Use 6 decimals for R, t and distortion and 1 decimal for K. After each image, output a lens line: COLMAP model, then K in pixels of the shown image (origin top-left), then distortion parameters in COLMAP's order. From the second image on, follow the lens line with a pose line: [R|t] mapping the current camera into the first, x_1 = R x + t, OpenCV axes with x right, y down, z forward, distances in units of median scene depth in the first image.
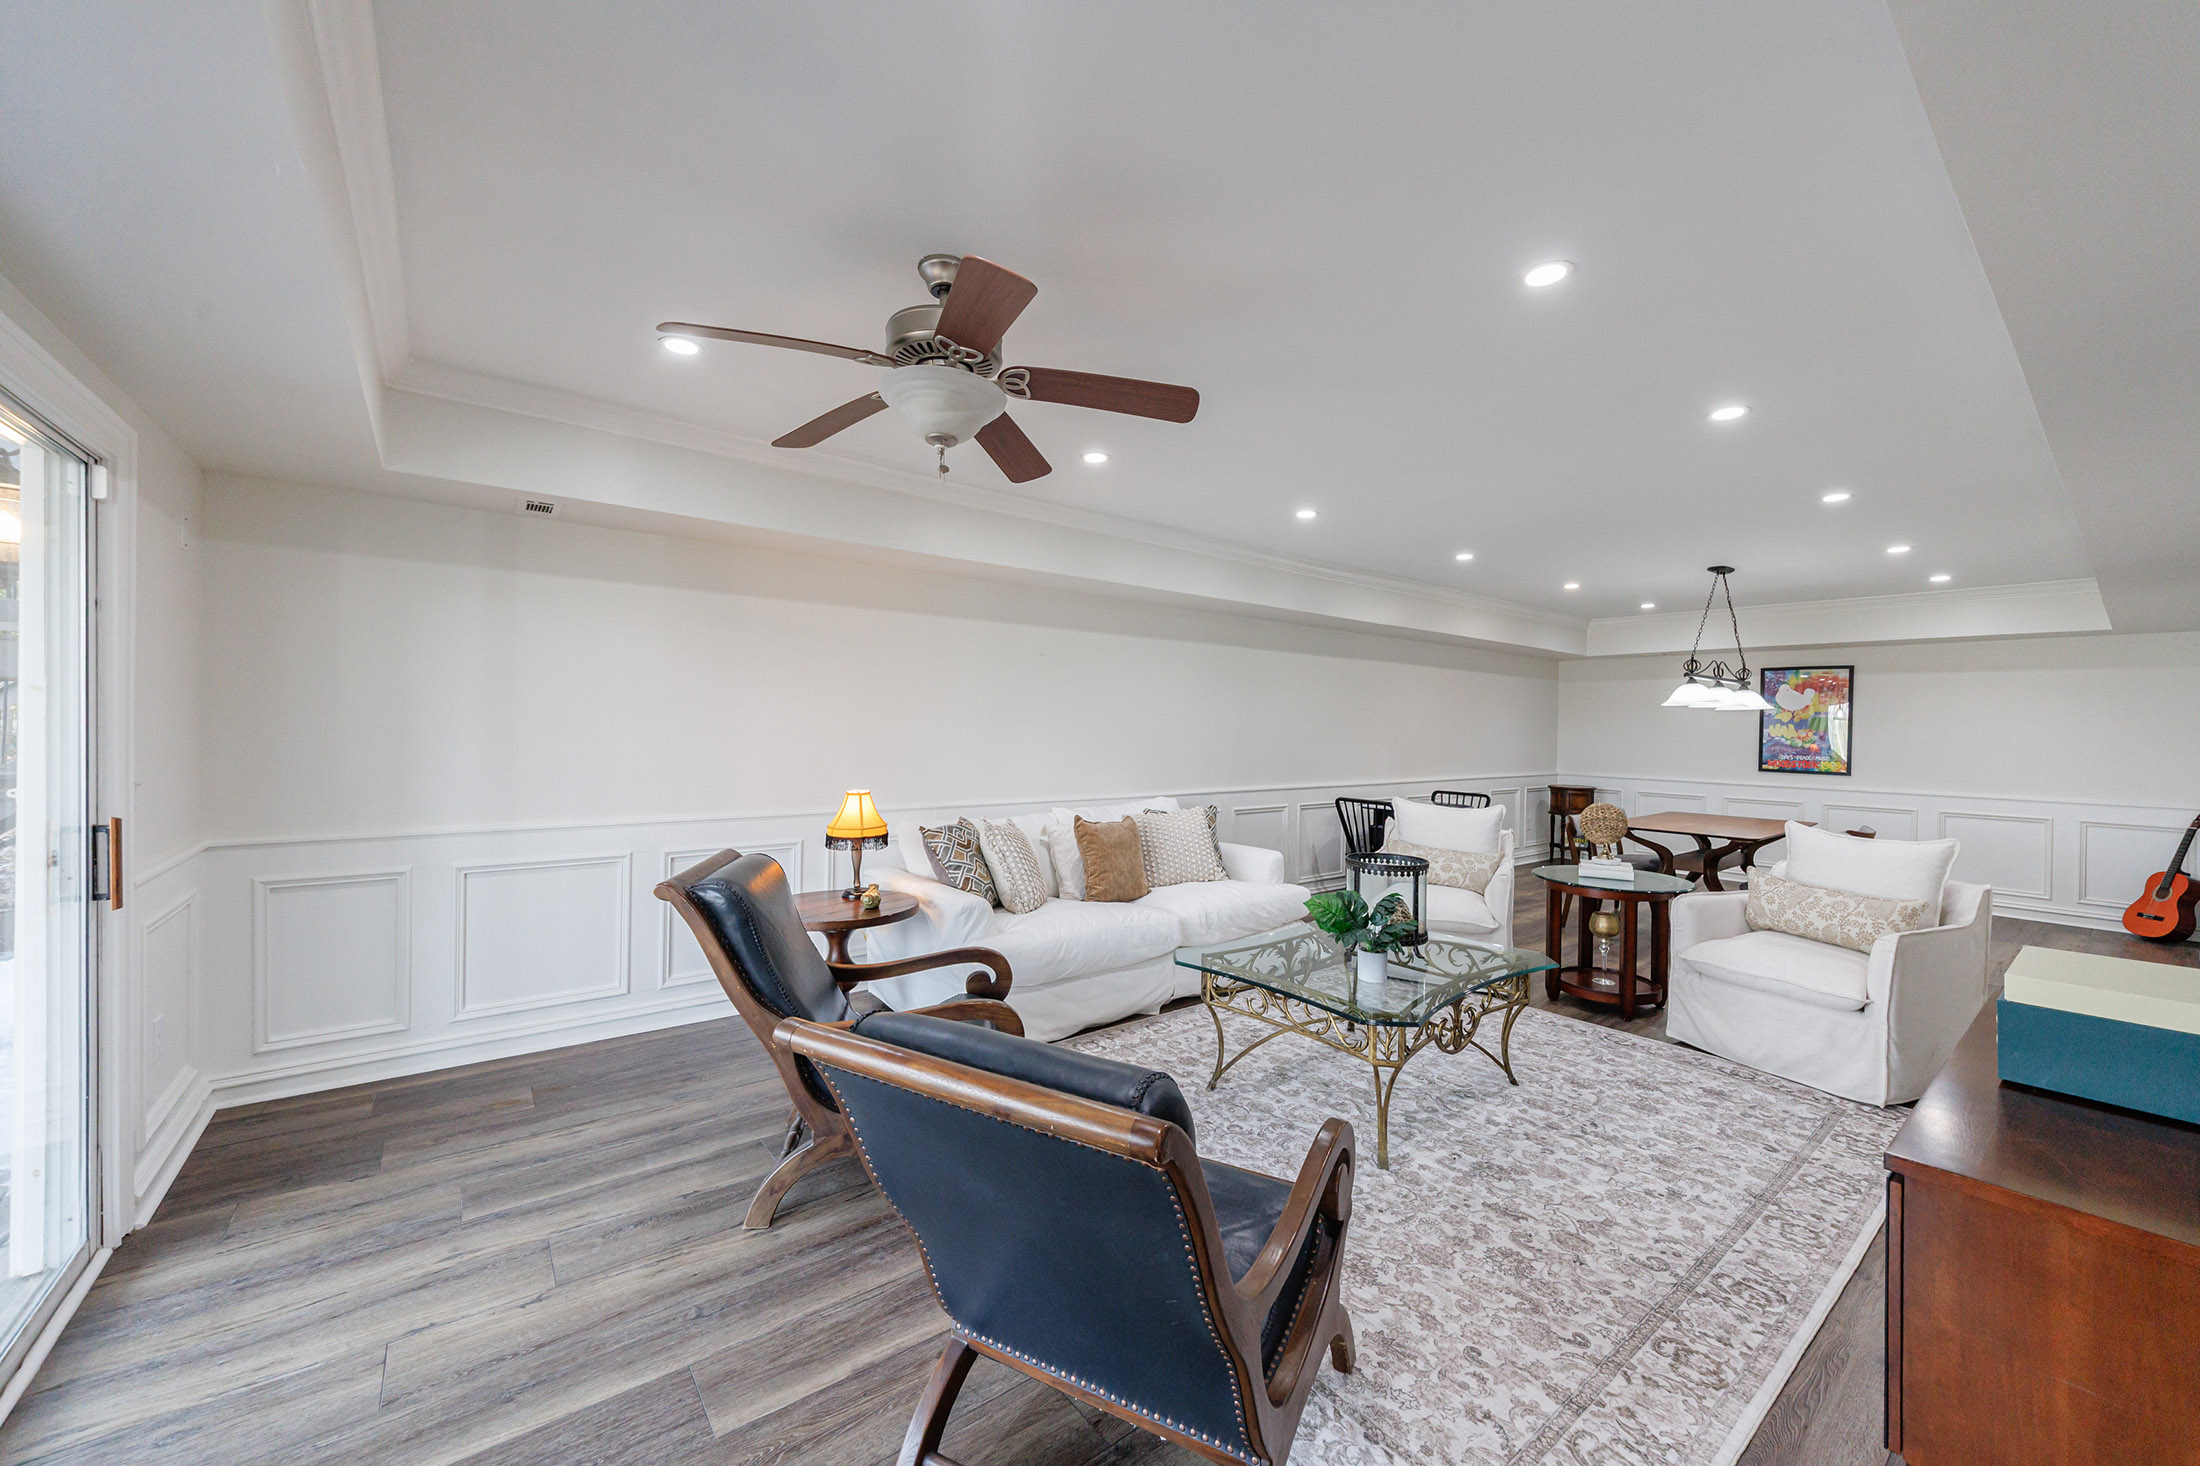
lens RADIAL K [[829.7, 0, 1098.5], [0, 829.7, 731.4], [0, 0, 1]] dist [-0.000744, -0.000090]
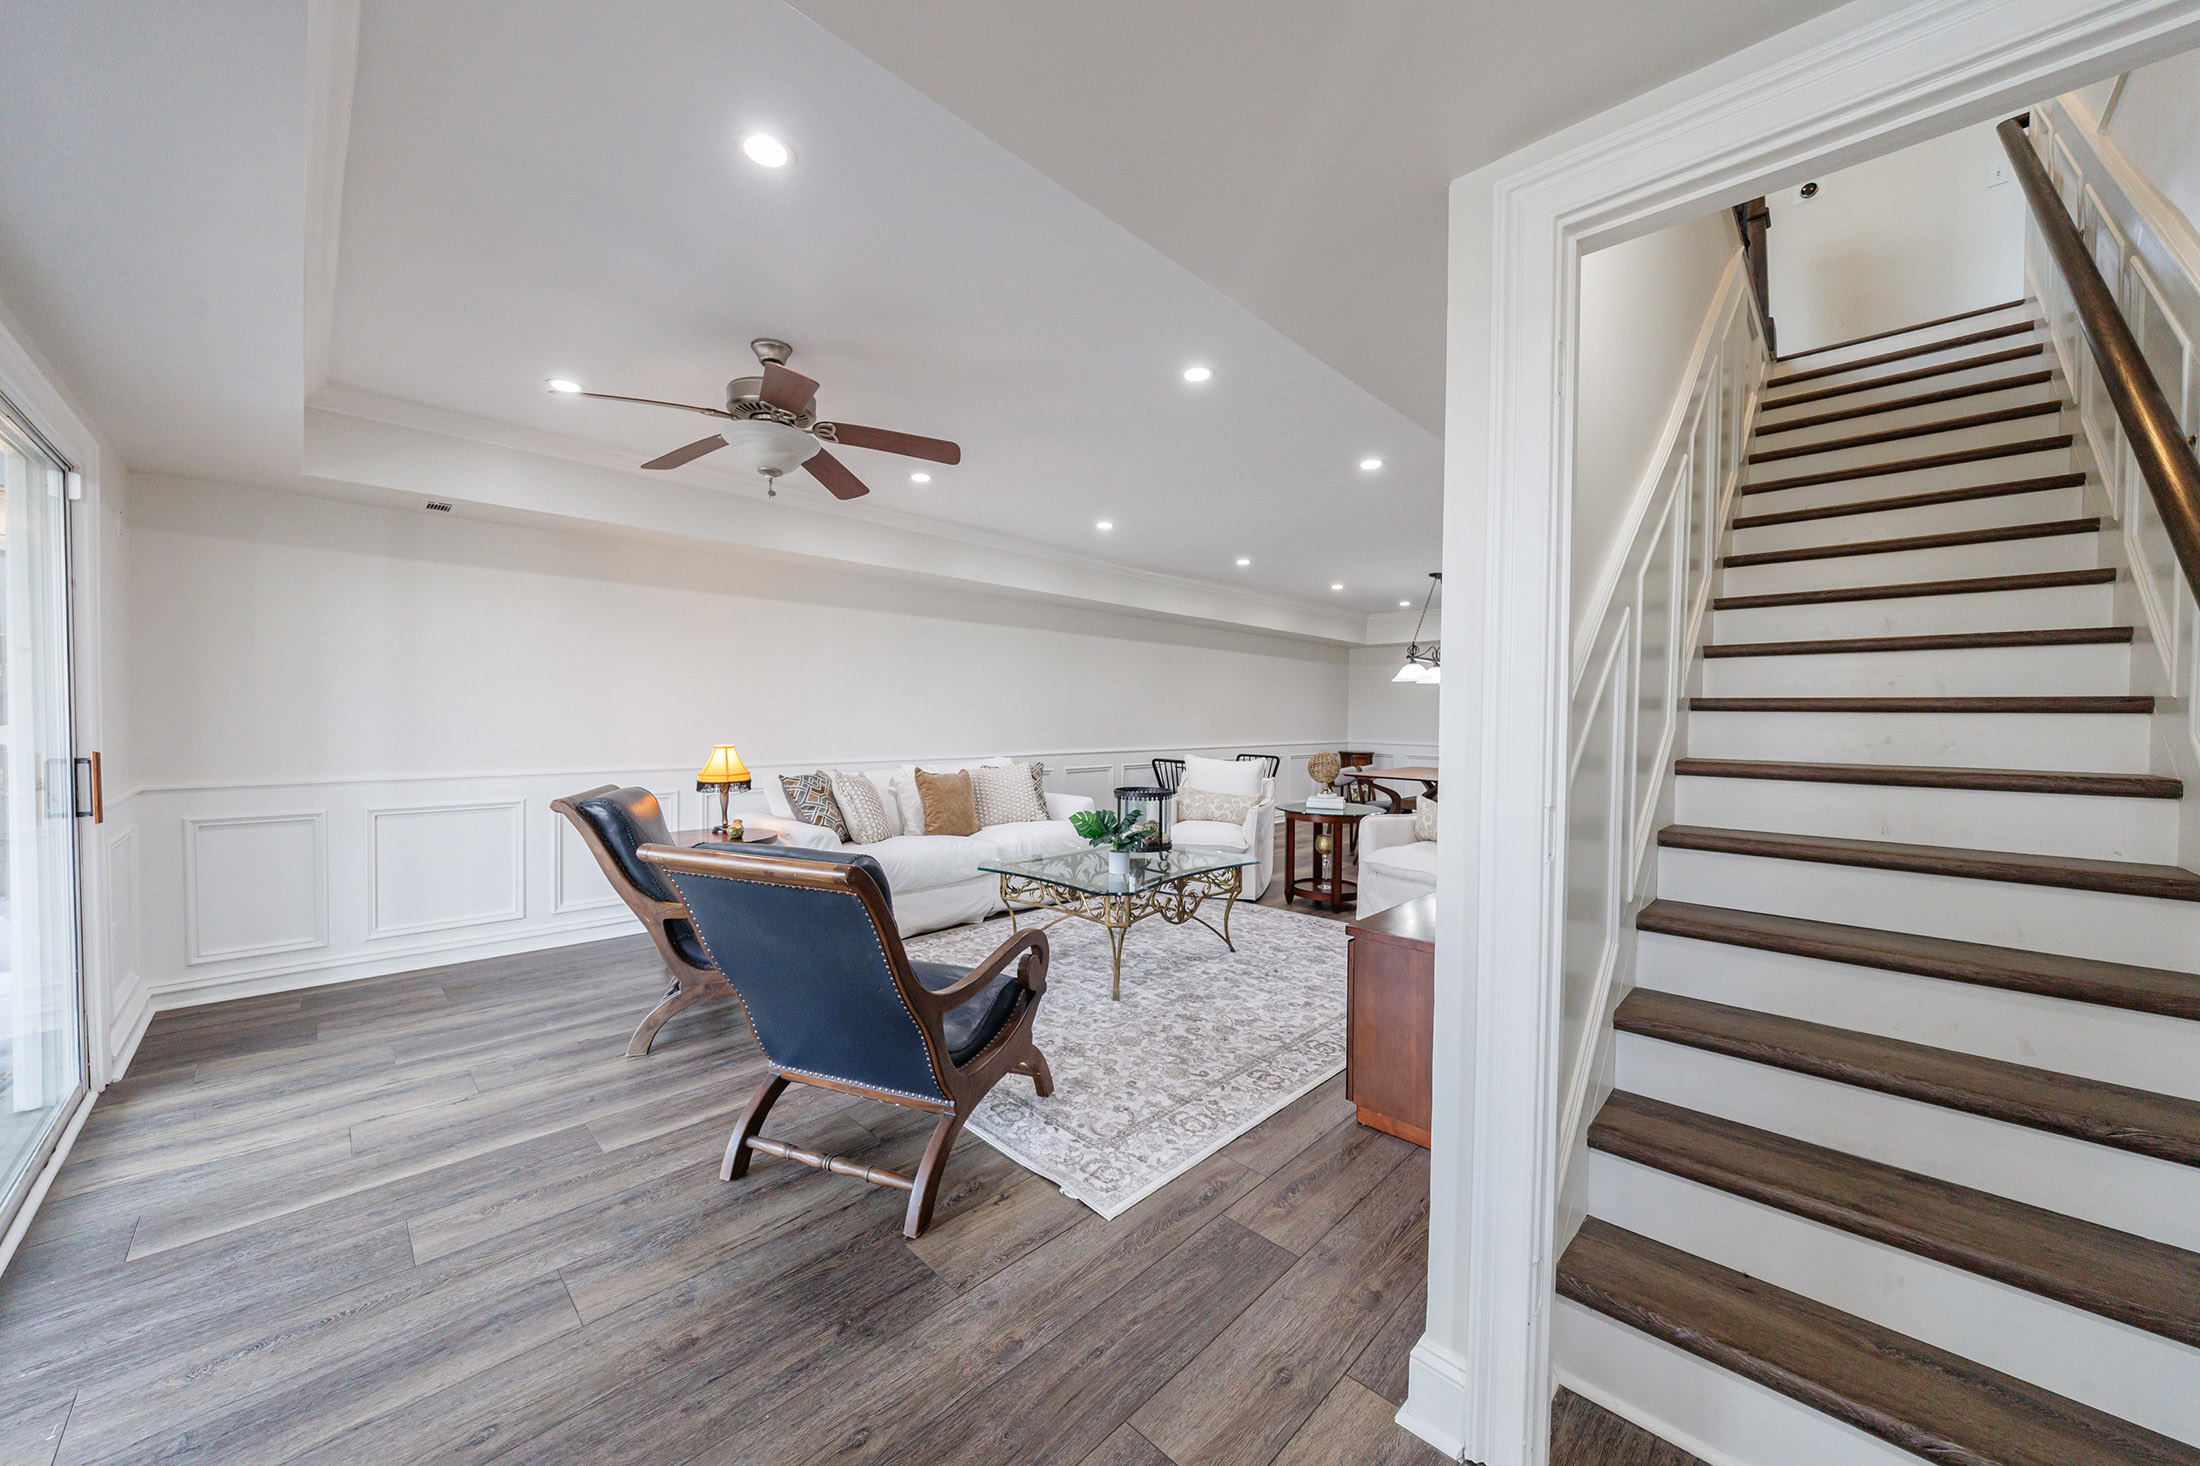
lens RADIAL K [[782.8, 0, 1101.2], [0, 782.8, 729.6], [0, 0, 1]] dist [-0.010820, 0.000187]
pose [[0.990681, -0.008256, 0.135953, 0.126285], [0.006304, 0.999871, 0.014786, 0.043587], [-0.136058, -0.013791, 0.990605, -0.262103]]
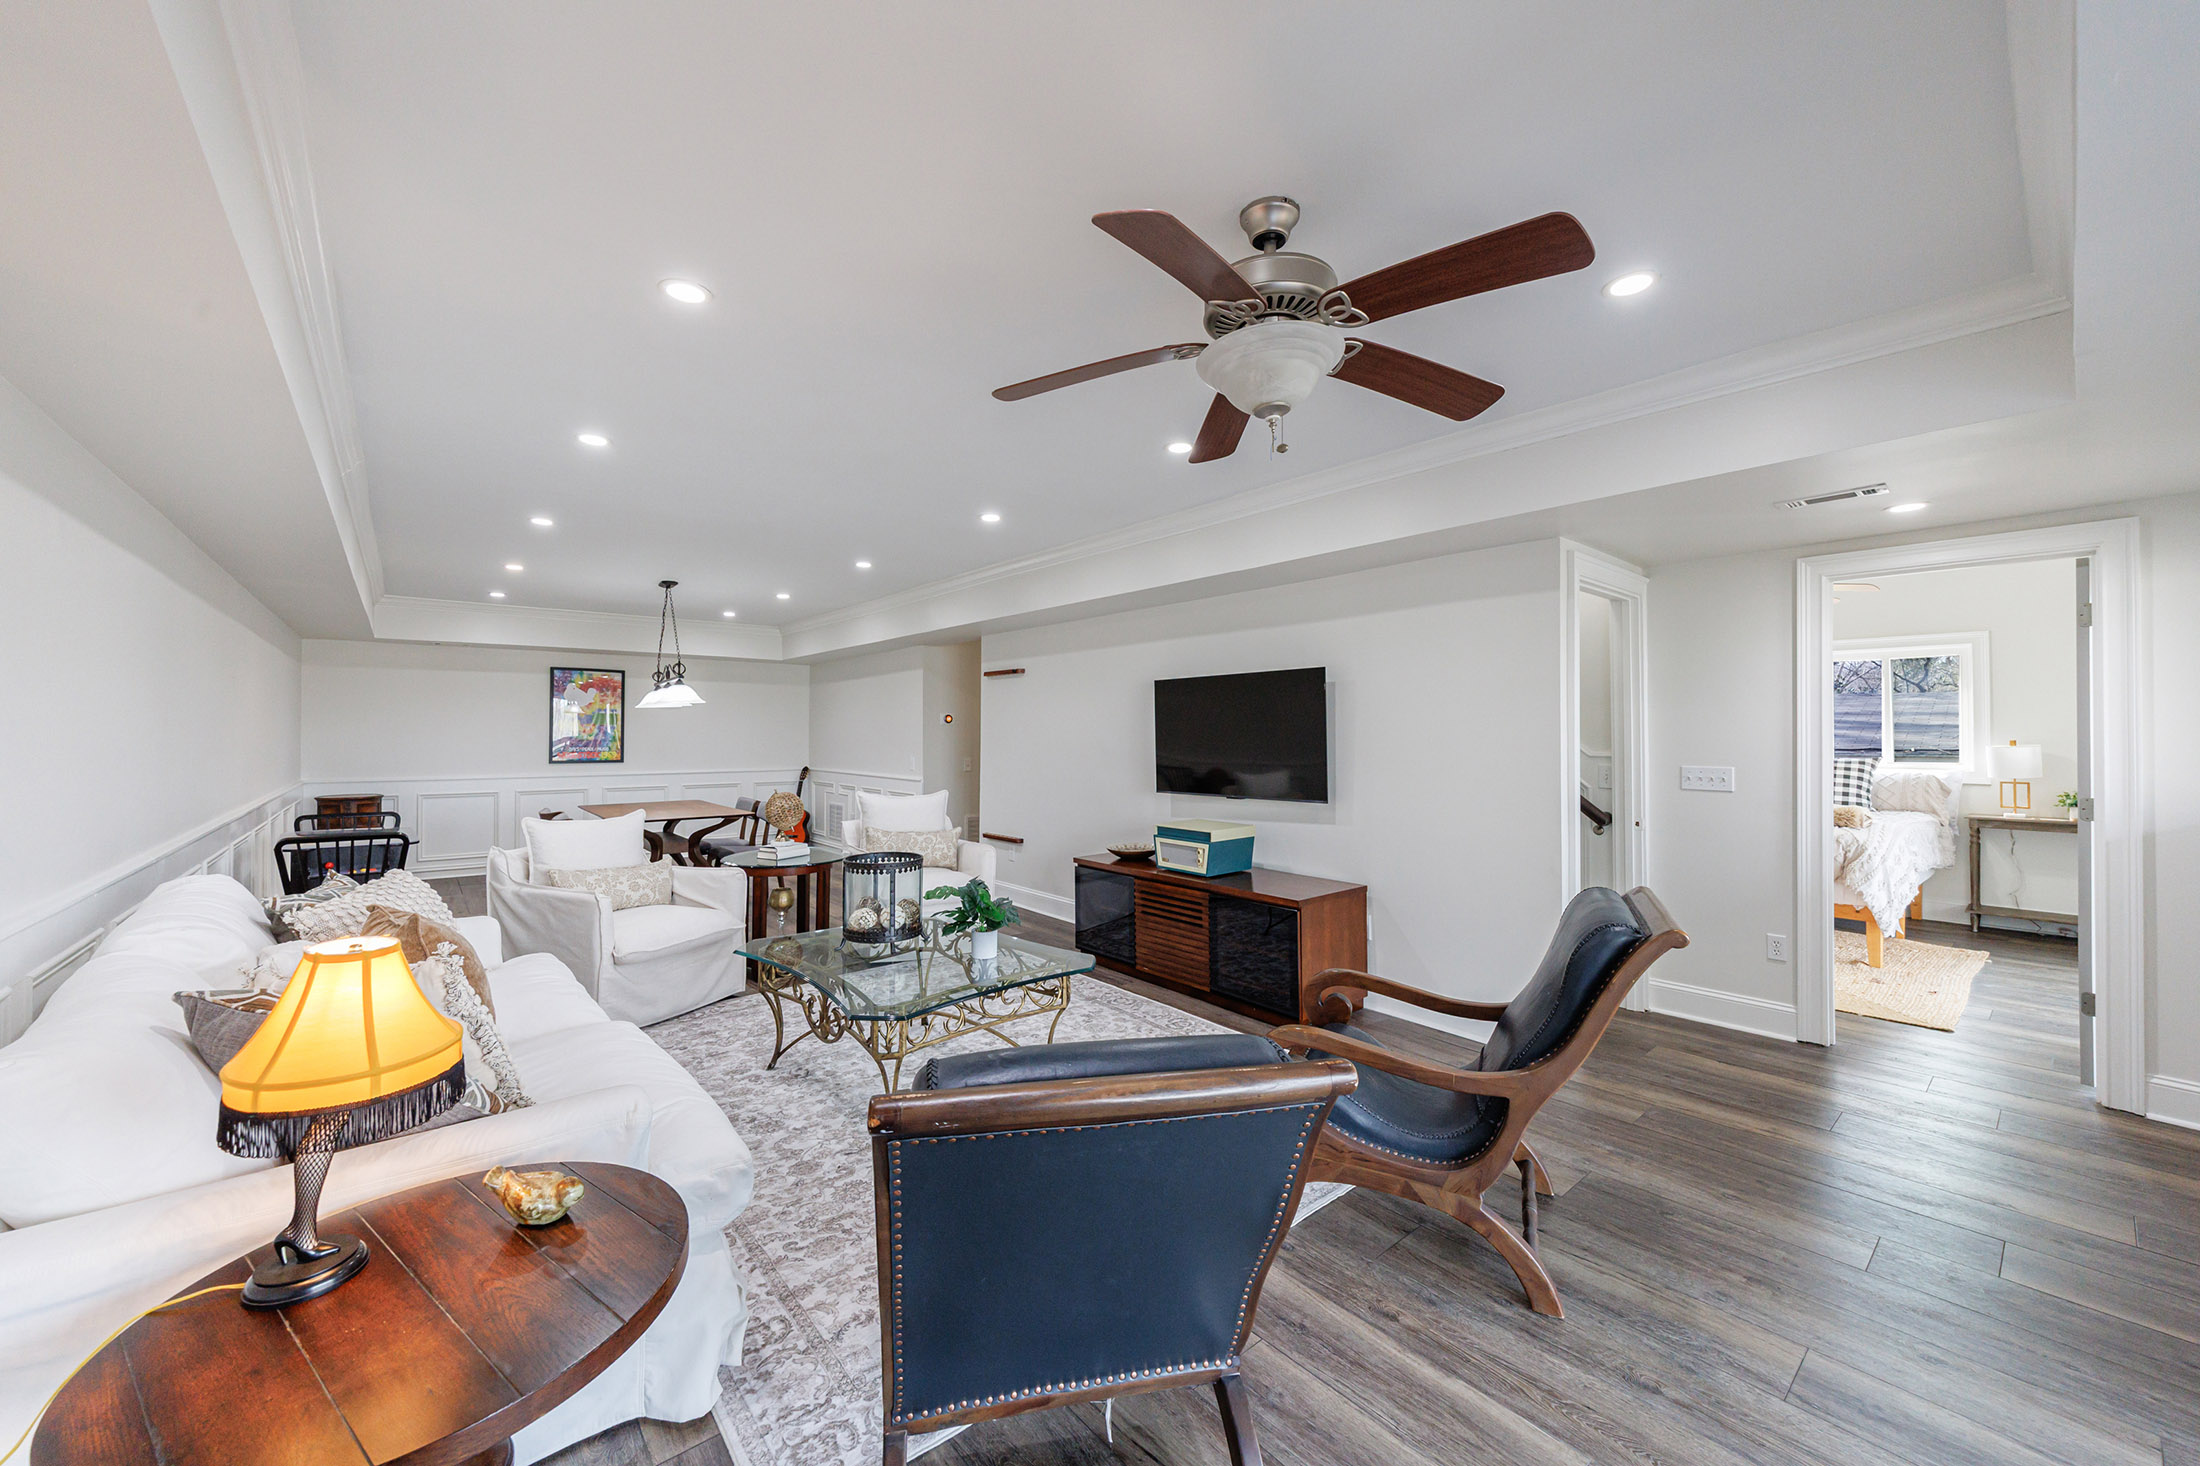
lens RADIAL K [[829.7, 0, 1098.5], [0, 829.7, 731.4], [0, 0, 1]] dist [-0.000744, -0.000090]
pose [[-0.037936, -0.015747, 0.999156, -0.760724], [0.004683, 0.999862, 0.015936, -0.018020], [-0.999269, 0.005284, -0.037857, 0.871955]]
